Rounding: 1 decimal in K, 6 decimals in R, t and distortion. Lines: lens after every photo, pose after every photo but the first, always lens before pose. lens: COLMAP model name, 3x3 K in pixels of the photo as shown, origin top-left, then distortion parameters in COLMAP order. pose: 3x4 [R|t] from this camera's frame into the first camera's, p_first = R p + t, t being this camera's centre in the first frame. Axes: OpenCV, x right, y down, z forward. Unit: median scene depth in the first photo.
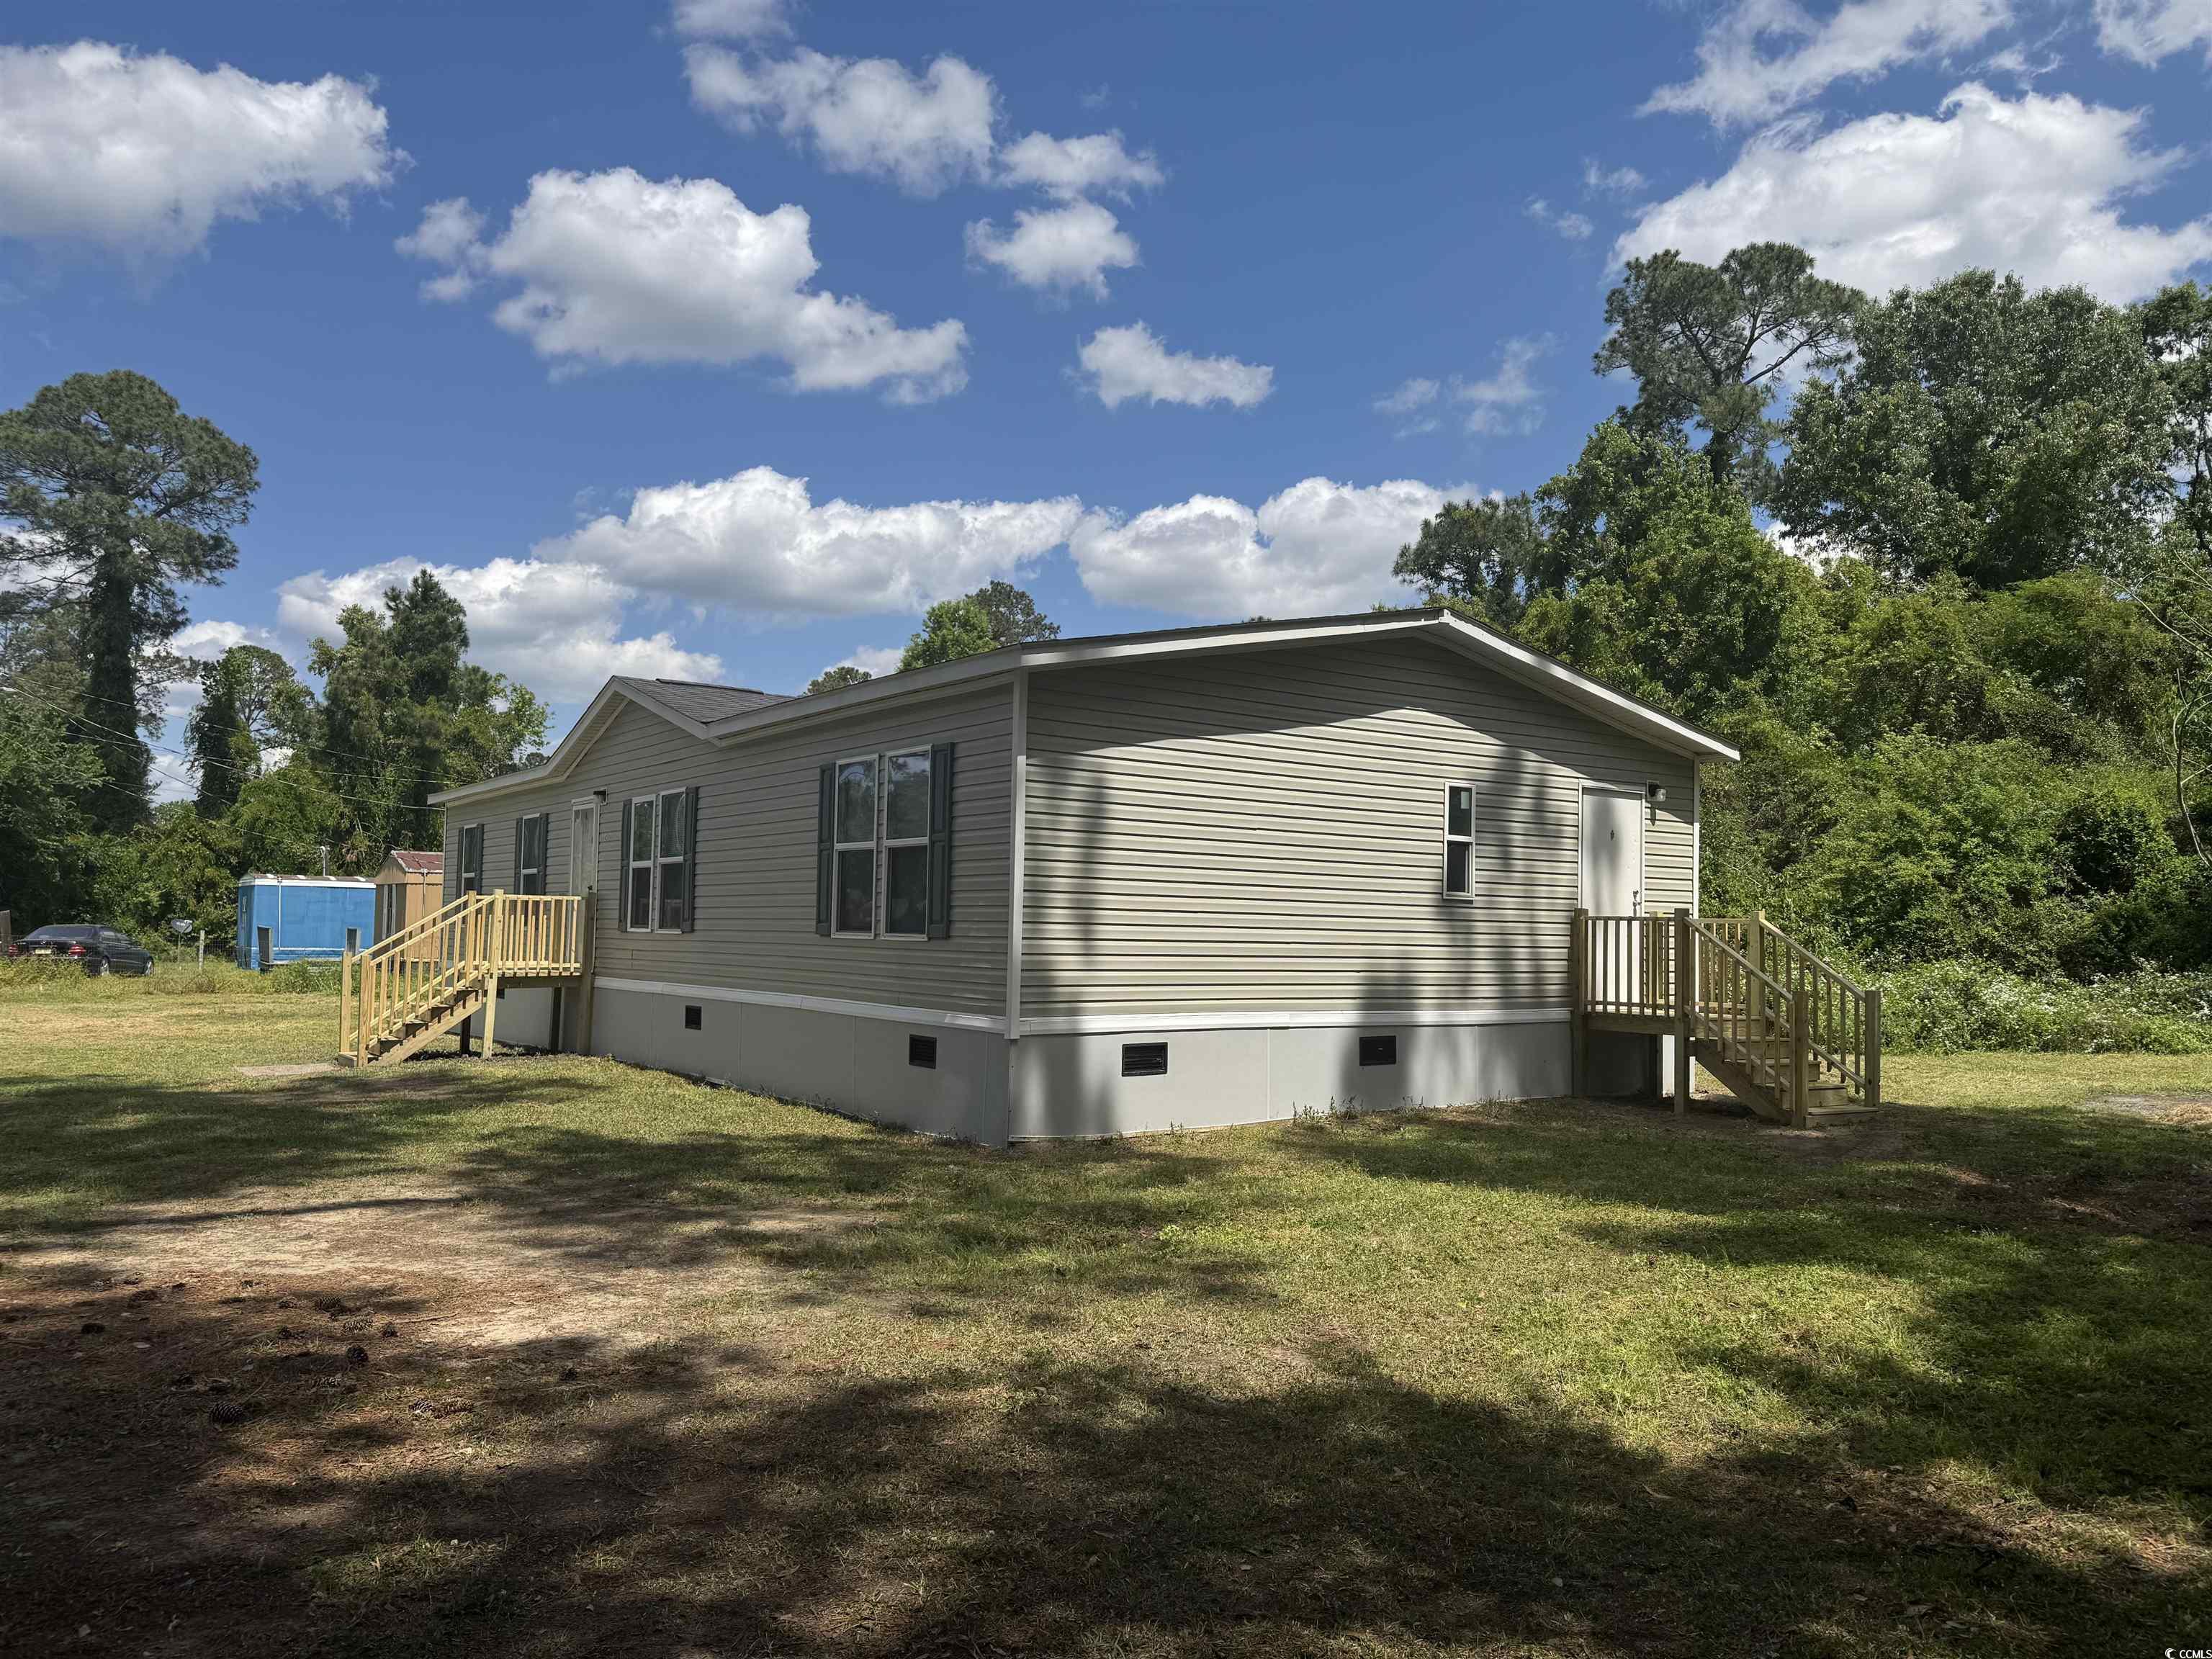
lens RADIAL K [[1543.4, 0, 1104.3], [0, 1543.4, 841.0], [0, 0, 1]] dist [0.160085, -0.286163]
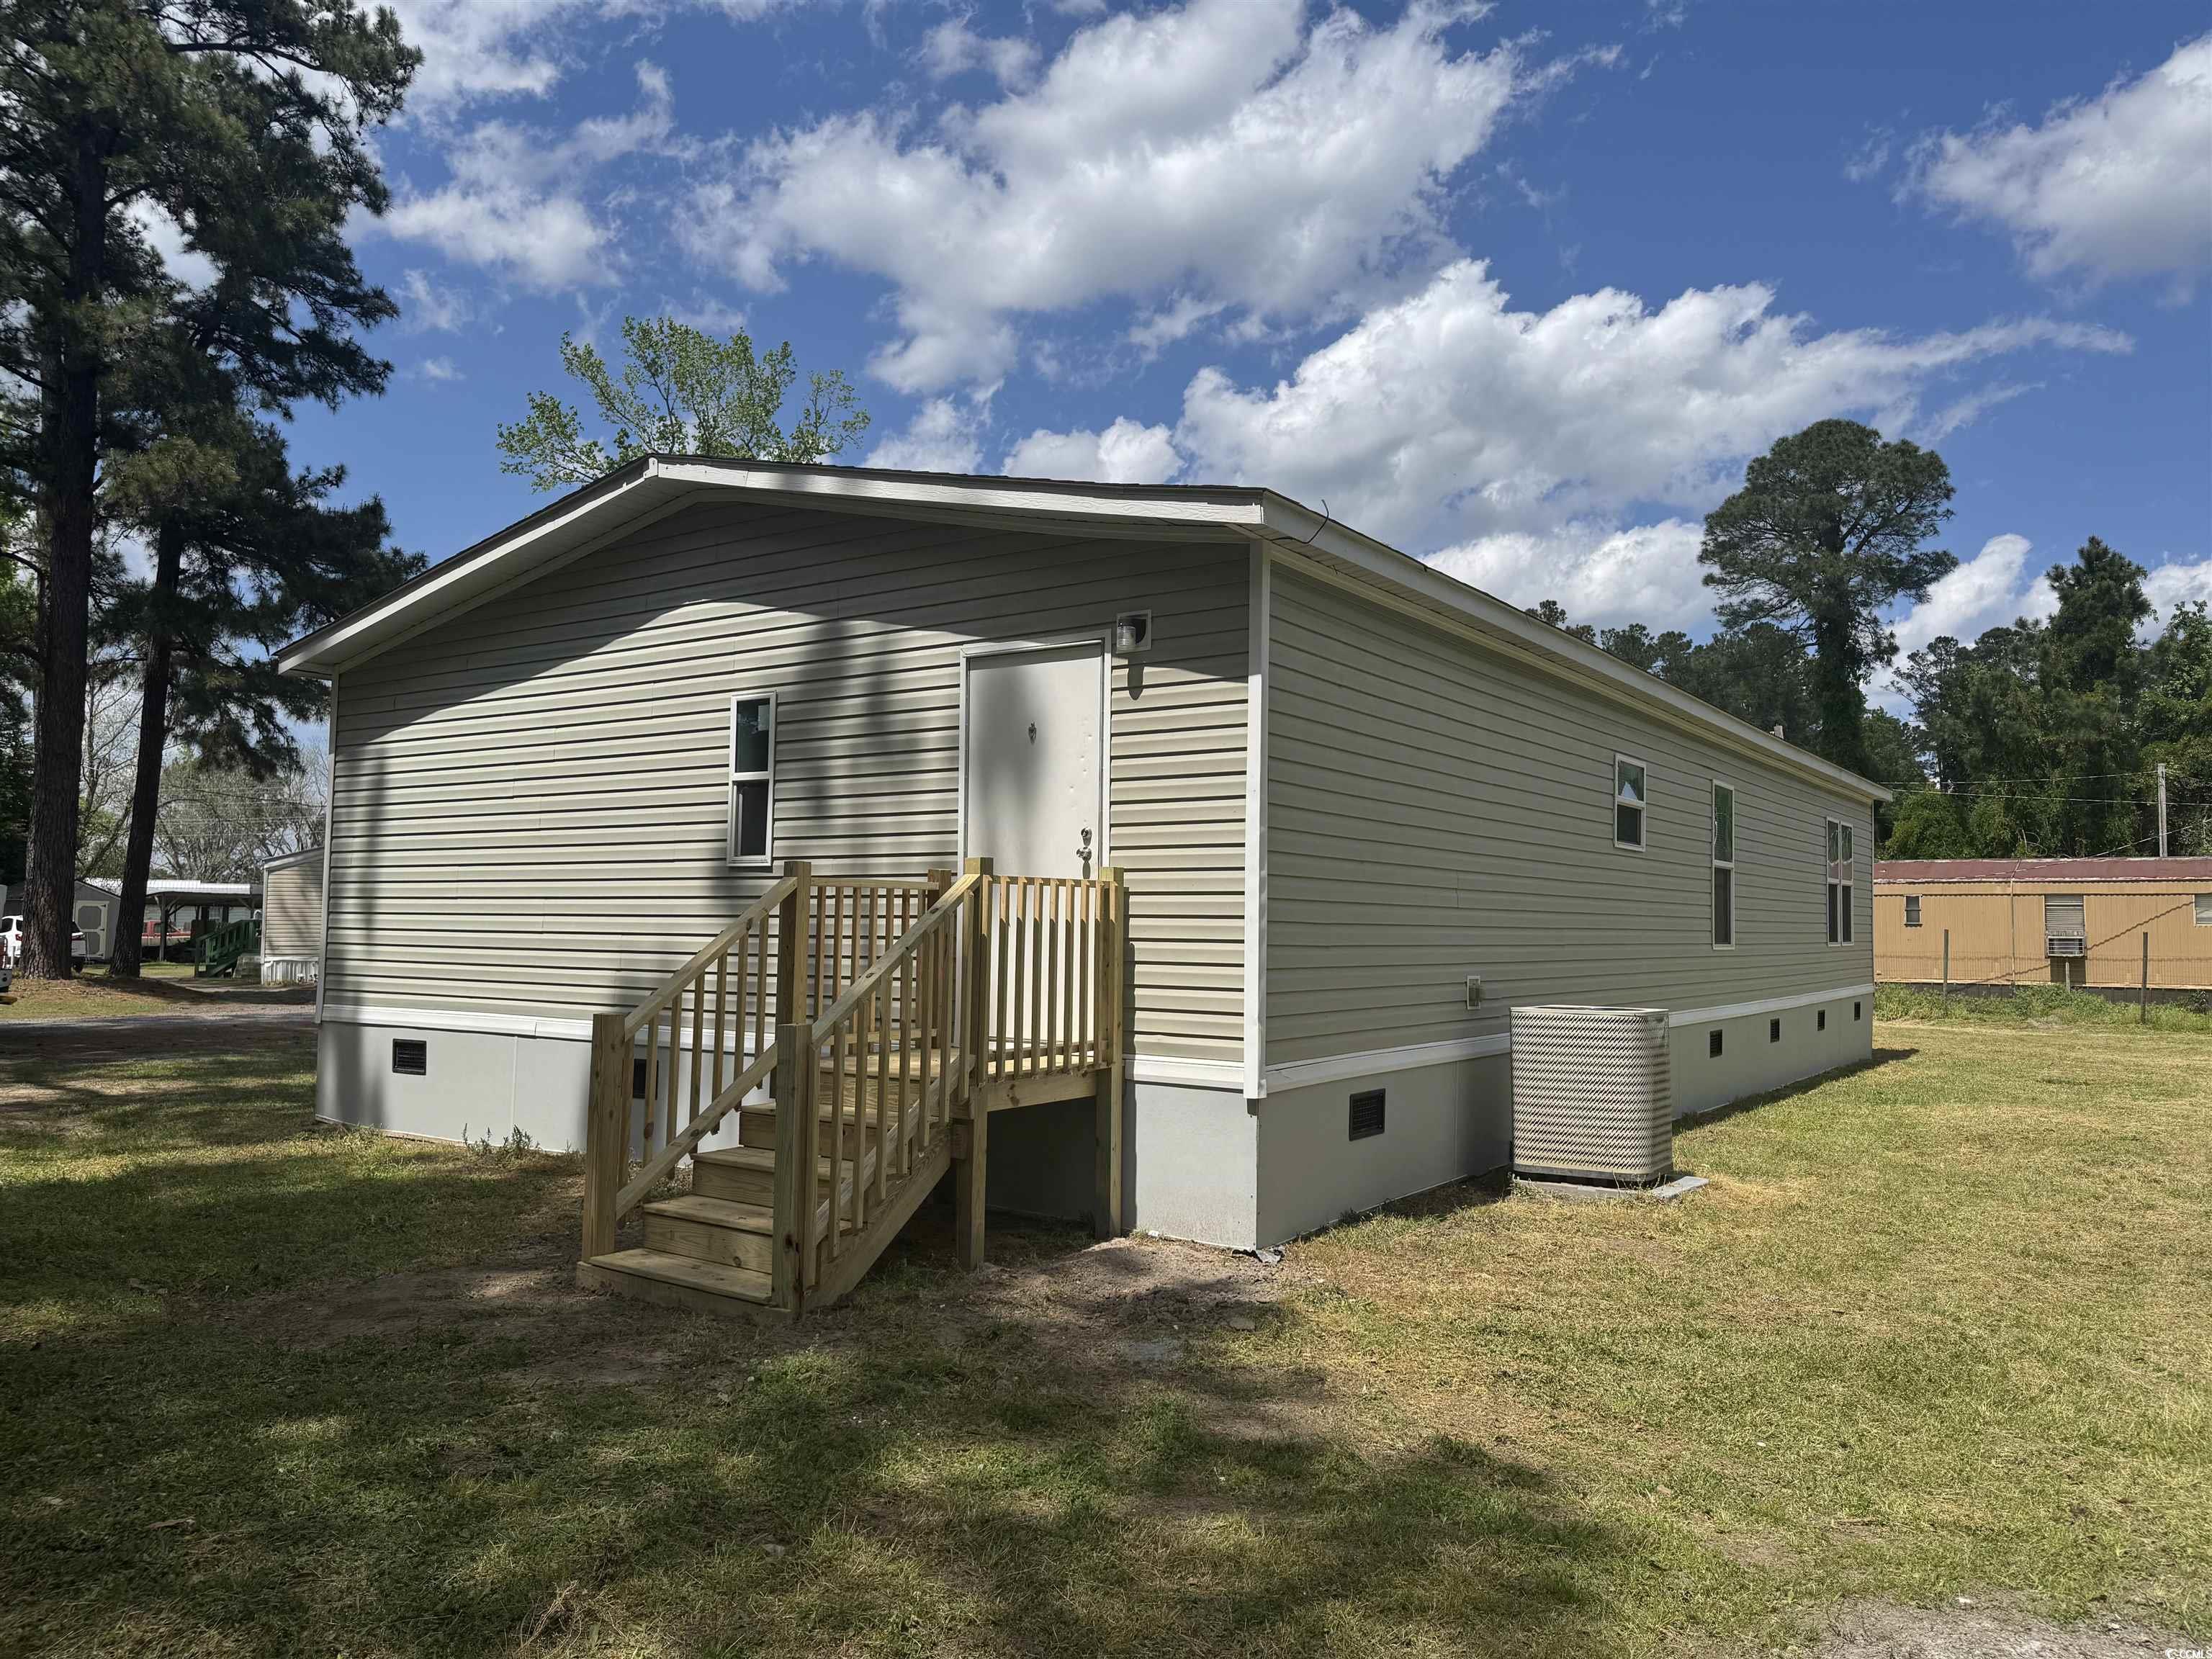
lens RADIAL K [[1543.4, 0, 1104.3], [0, 1543.4, 841.0], [0, 0, 1]] dist [0.160085, -0.286163]
pose [[0.338822, -0.066046, -0.938529, 0.905594], [0.048648, 0.997429, -0.052628, 0.068850], [0.939592, -0.027826, 0.341164, 0.907055]]
